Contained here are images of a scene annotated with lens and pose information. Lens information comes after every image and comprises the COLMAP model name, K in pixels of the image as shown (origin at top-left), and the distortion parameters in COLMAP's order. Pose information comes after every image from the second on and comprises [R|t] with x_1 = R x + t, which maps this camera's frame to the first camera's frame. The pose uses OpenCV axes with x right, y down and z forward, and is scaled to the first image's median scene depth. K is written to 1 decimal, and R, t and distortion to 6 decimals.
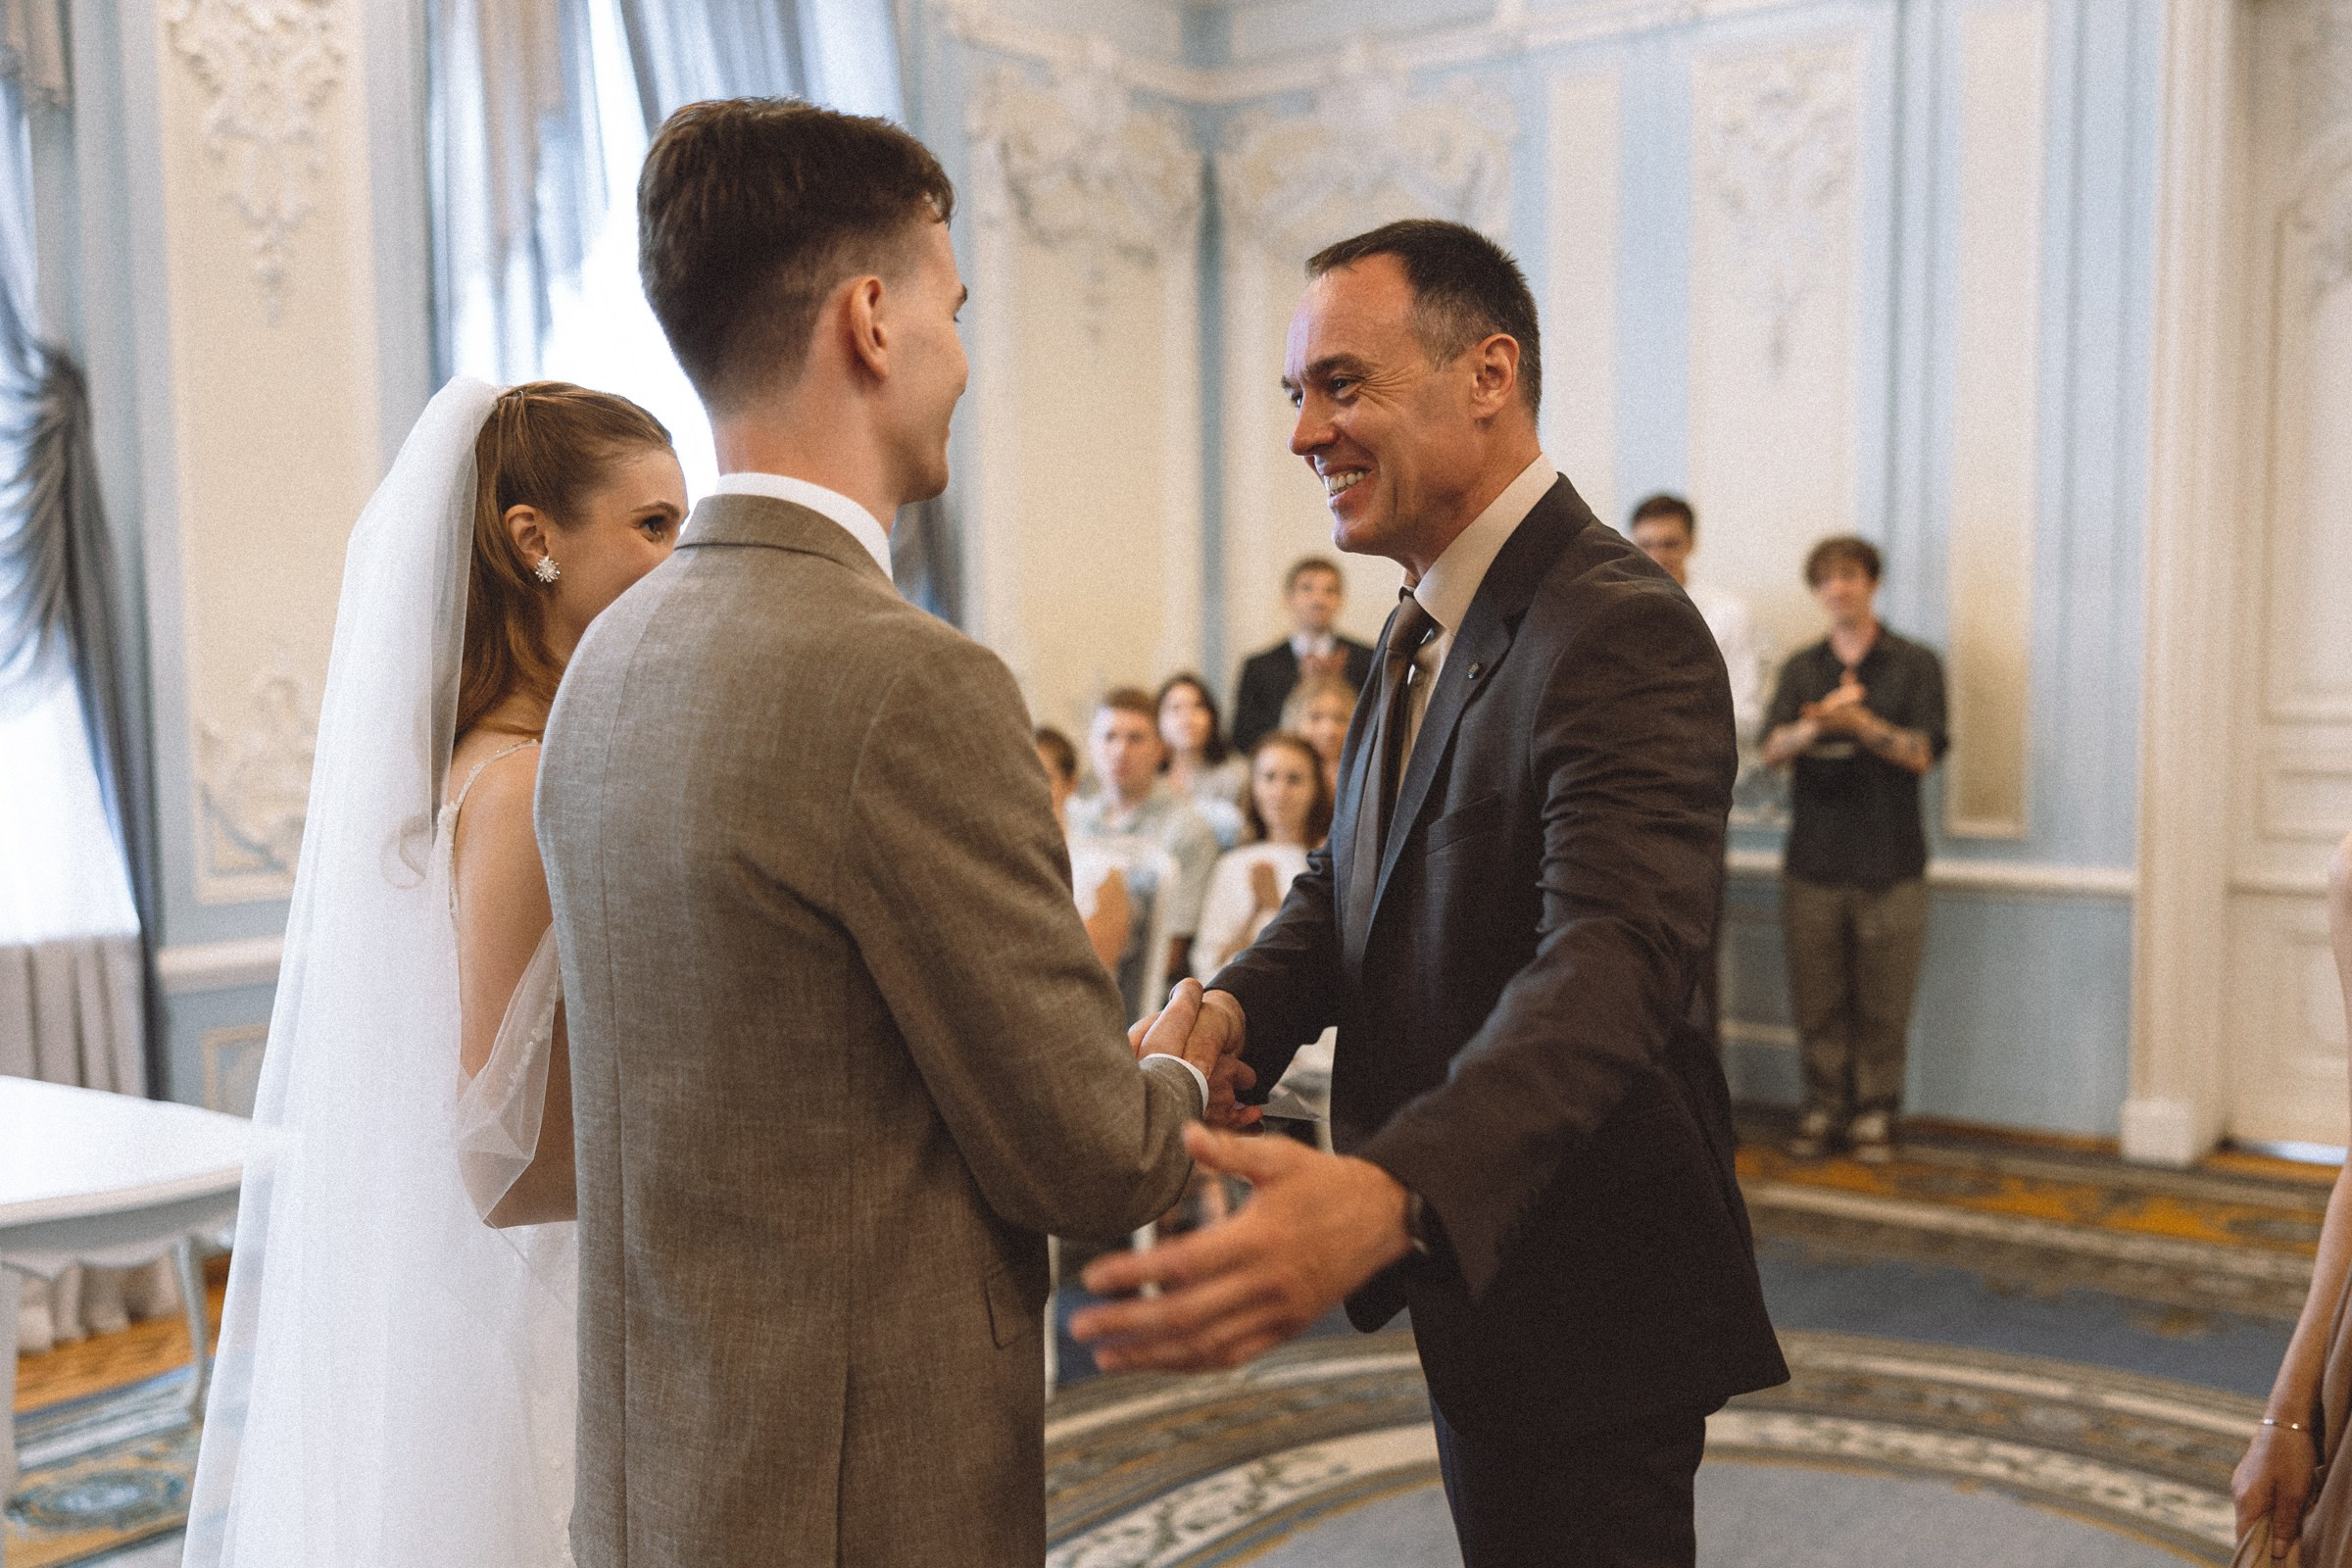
lens RADIAL K [[2458.8, 0, 1178.1], [0, 2458.8, 862.0], [0, 0, 1]] dist [-0.063733, -0.011796]
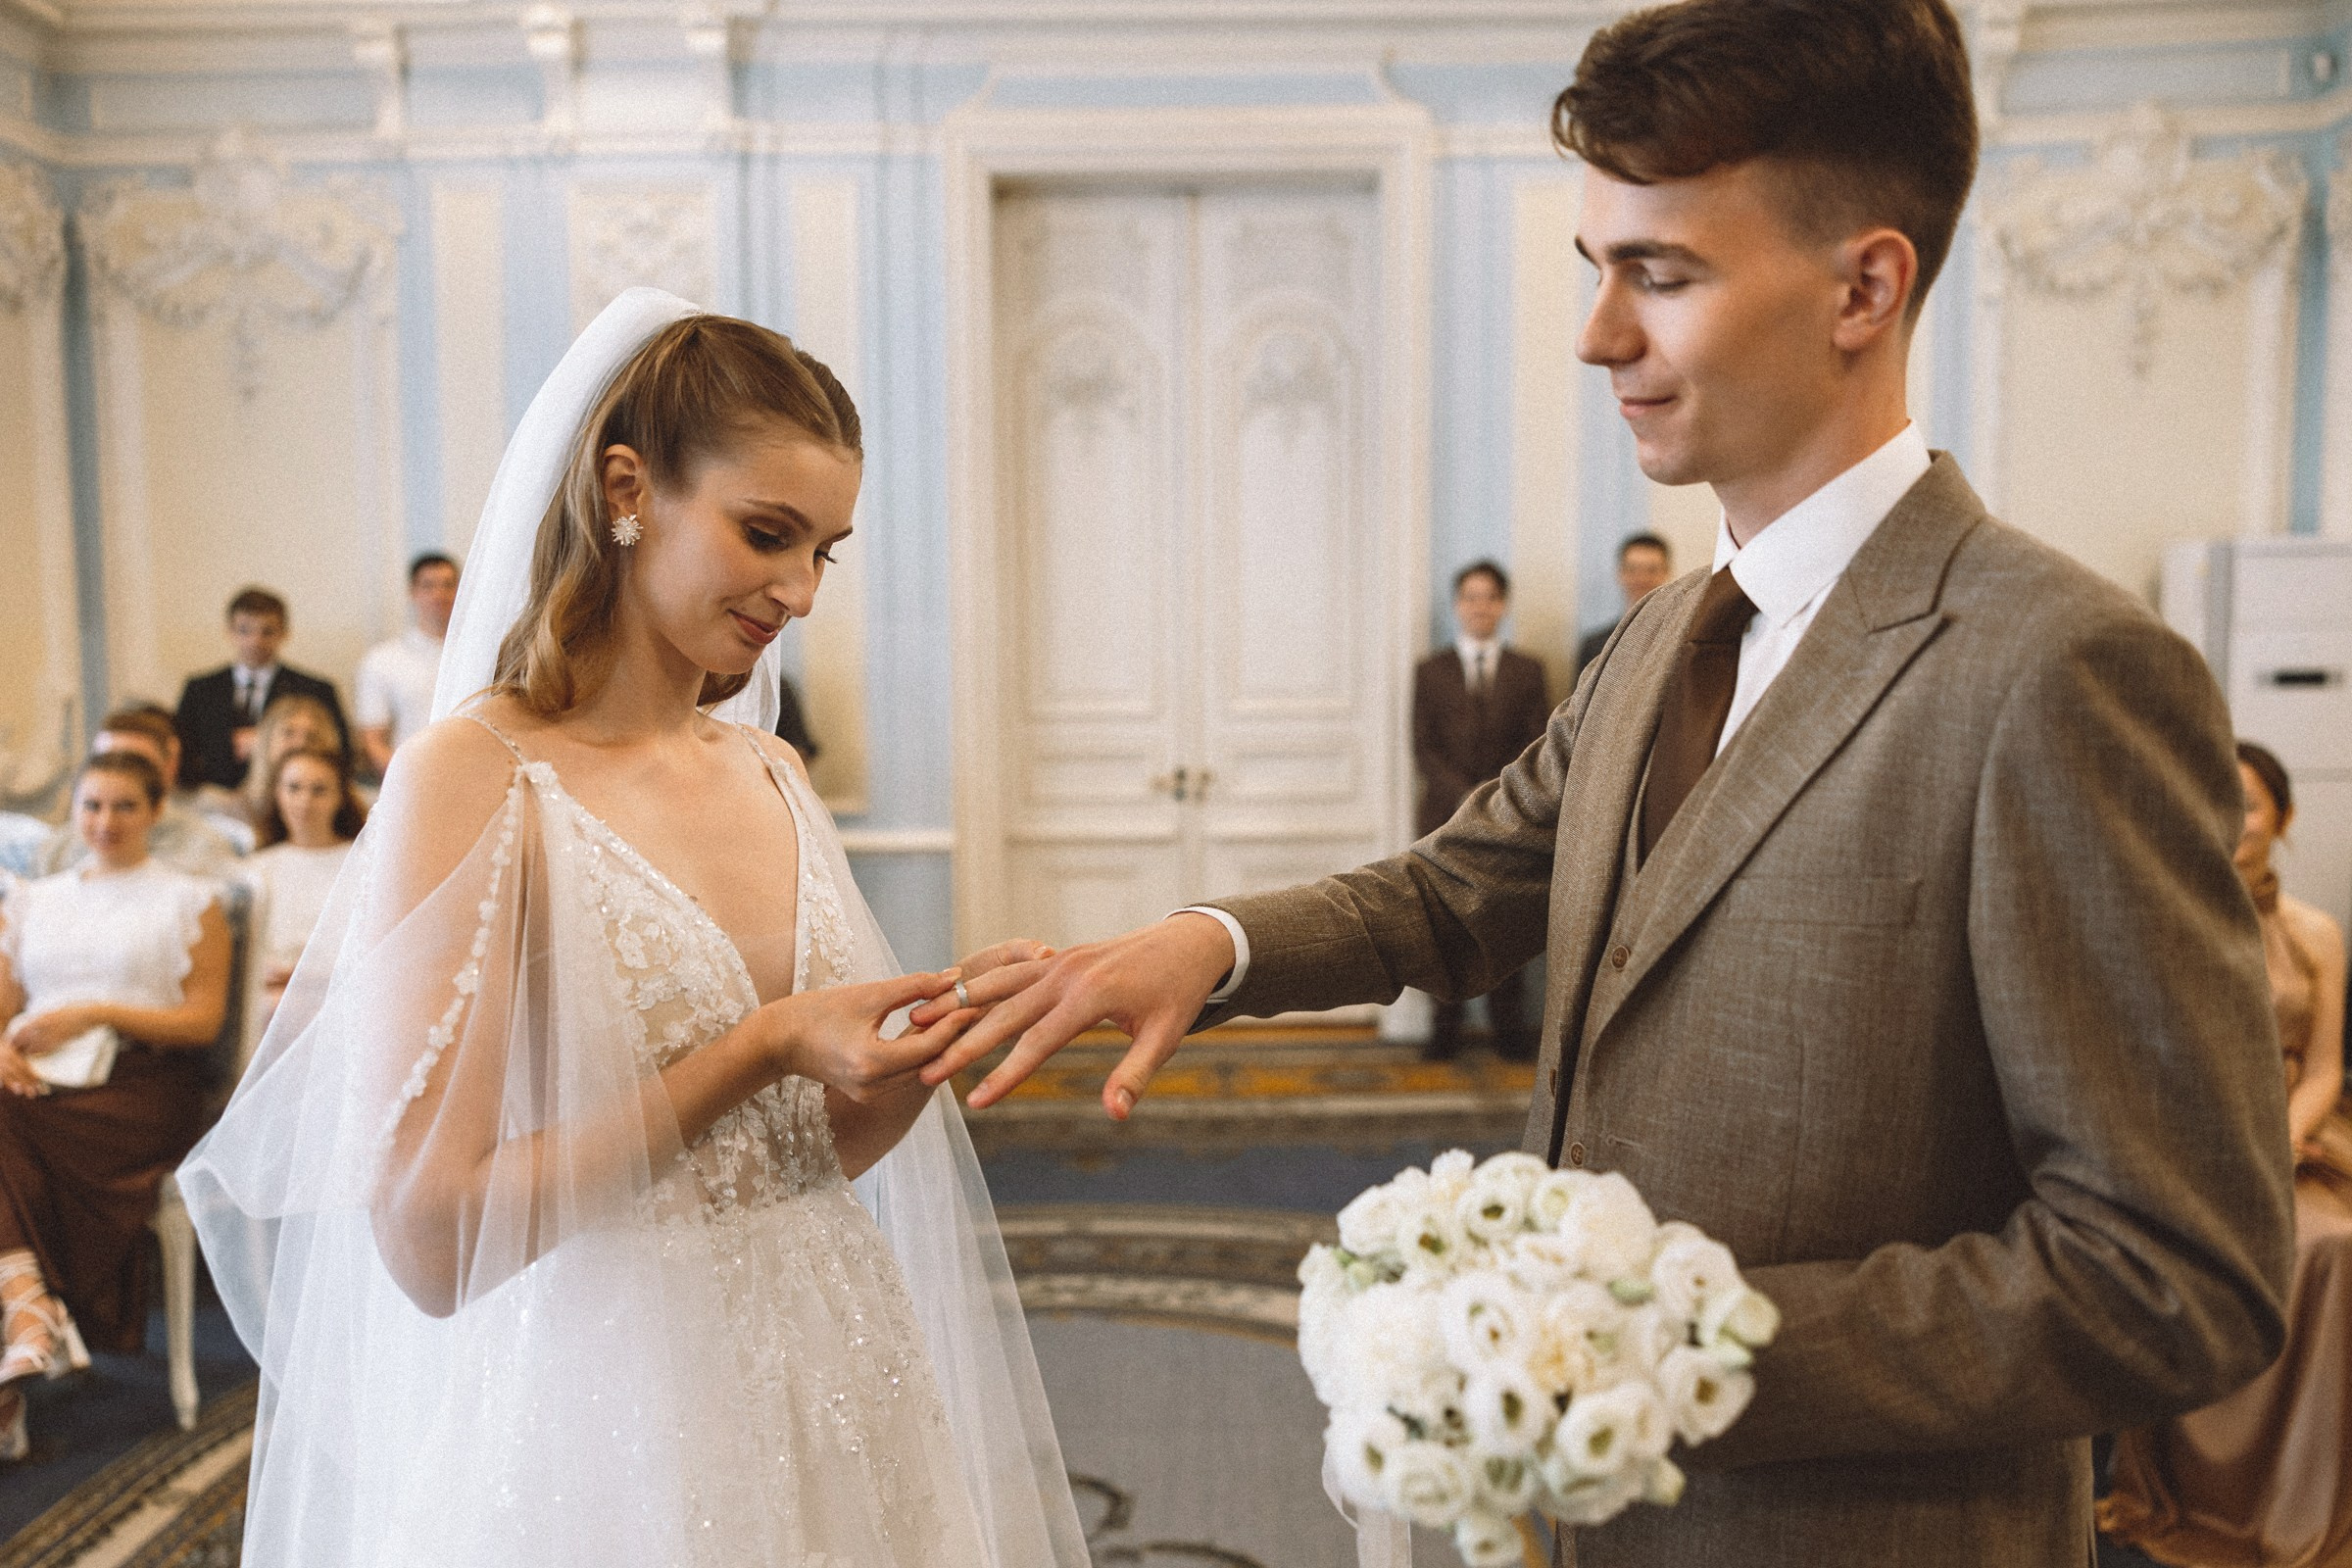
lens RADIAL K [[1813.2, 0, 1227.7], [0, 1813.2, 790.5], [0, 0, 1]] dist [-0.051095, 0.003643]
pose [[0.768739, -0.046694, 0.637856, -0.129099], [0.061006, 0.998137, -0.000456, -0.009835], [-0.636647, 0.039263, 0.770155, 0.123730]]
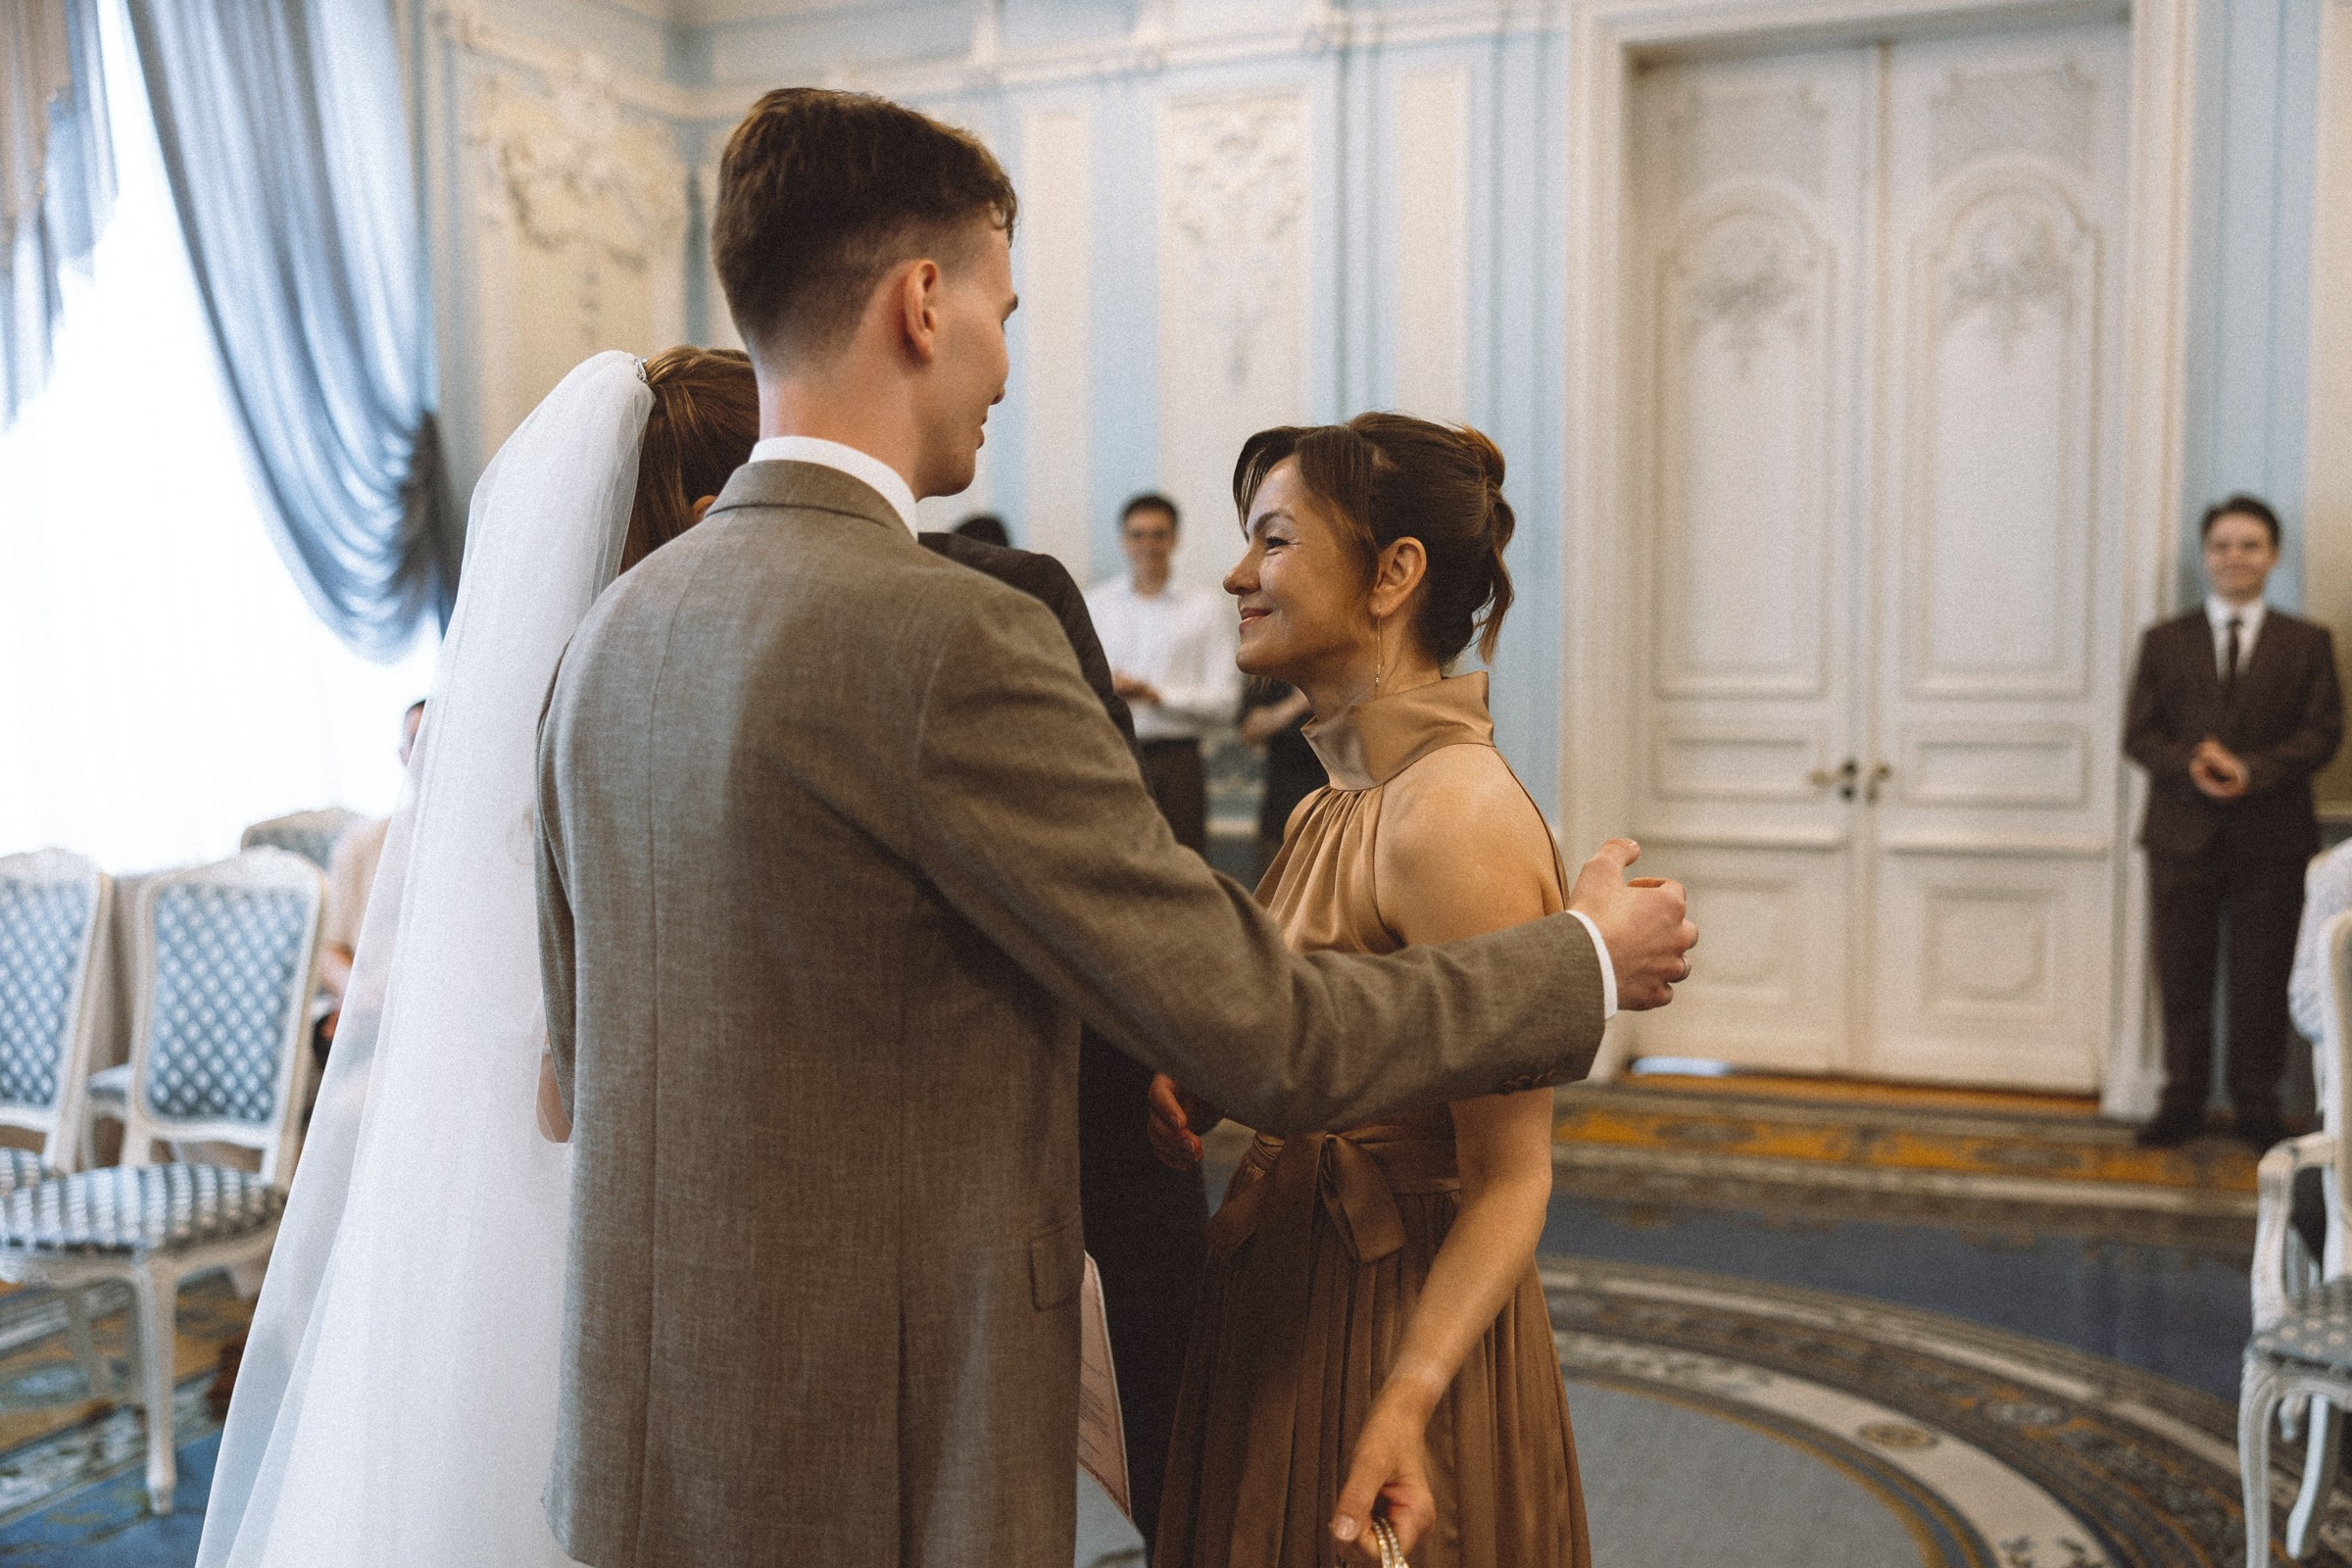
lens RADIAL K [[2288.3, 0, 1176.0], [0, 2288.3, 784.0], [0, 0, 1]] dist [-0.000881, -0.217087]
pose [[0.963367, -0.015829, 0.267718, -0.068658], [0.022667, 0.999490, -0.022472, 0.003176], [-0.267226, 0.027718, 0.963235, 0.007403]]
